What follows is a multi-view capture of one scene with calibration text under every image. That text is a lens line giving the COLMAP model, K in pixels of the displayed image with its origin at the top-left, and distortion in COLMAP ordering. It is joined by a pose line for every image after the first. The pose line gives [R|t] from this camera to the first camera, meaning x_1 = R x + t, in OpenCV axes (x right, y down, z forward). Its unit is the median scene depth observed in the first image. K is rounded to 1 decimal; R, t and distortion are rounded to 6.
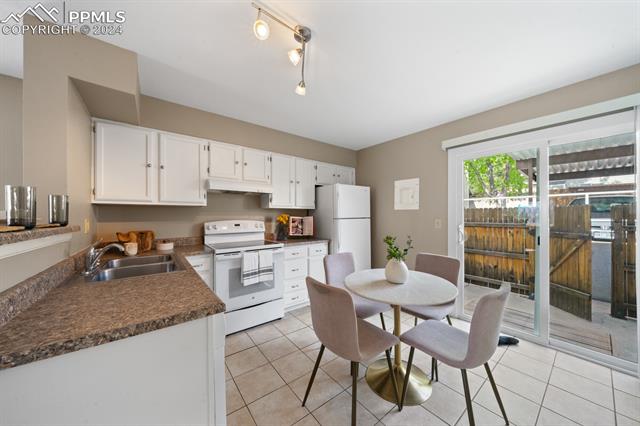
lens RADIAL K [[220.0, 0, 320.3], [0, 220.0, 213.6], [0, 0, 1]] dist [0.000042, 0.000007]
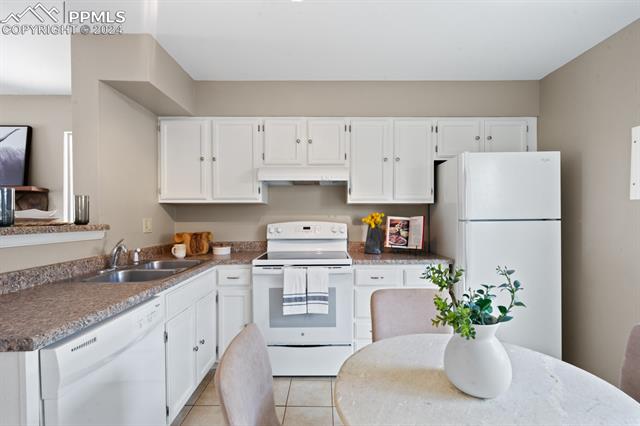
lens RADIAL K [[306.3, 0, 321.5], [0, 306.3, 216.4], [0, 0, 1]] dist [0.015965, 0.000357]
pose [[0.789507, 0.002390, -0.613737, 0.299826], [0.007095, 0.999890, 0.013020, 0.000828], [0.613700, -0.014634, 0.789404, 0.254210]]
